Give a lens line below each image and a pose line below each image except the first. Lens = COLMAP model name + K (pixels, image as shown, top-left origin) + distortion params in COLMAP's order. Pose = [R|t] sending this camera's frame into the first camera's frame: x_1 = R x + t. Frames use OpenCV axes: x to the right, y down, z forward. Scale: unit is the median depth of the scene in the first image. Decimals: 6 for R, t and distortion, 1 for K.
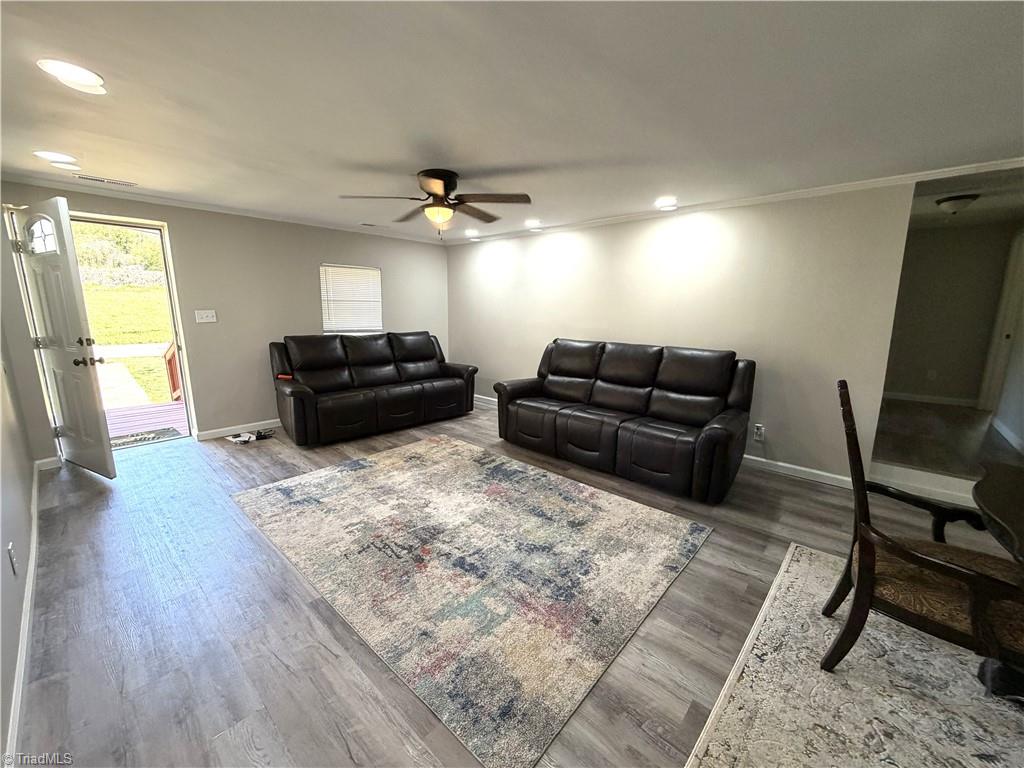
lens RADIAL K [[409.4, 0, 510.9], [0, 409.4, 385.0], [0, 0, 1]] dist [-0.009325, -0.000125]
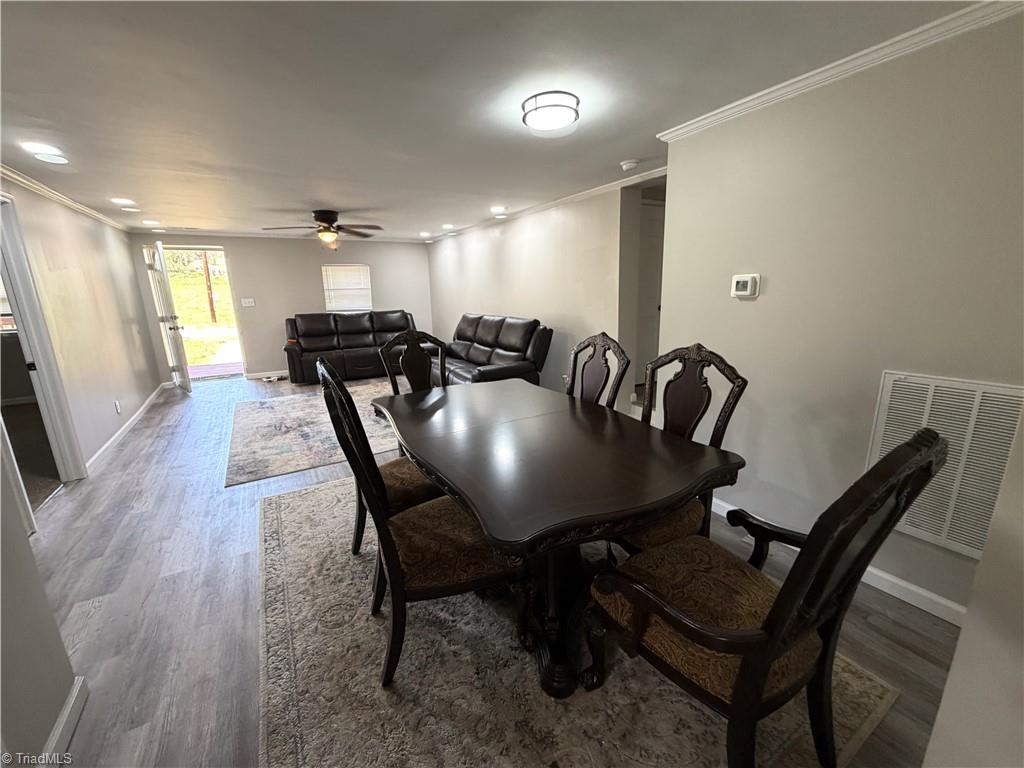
lens RADIAL K [[409.4, 0, 513.2], [0, 409.4, 384.2], [0, 0, 1]] dist [-0.009325, -0.000125]
pose [[0.960783, 0.032899, -0.275342, 0.721120], [-0.021233, 0.998750, 0.045245, 0.060668], [0.276487, -0.037625, 0.960281, -0.278718]]
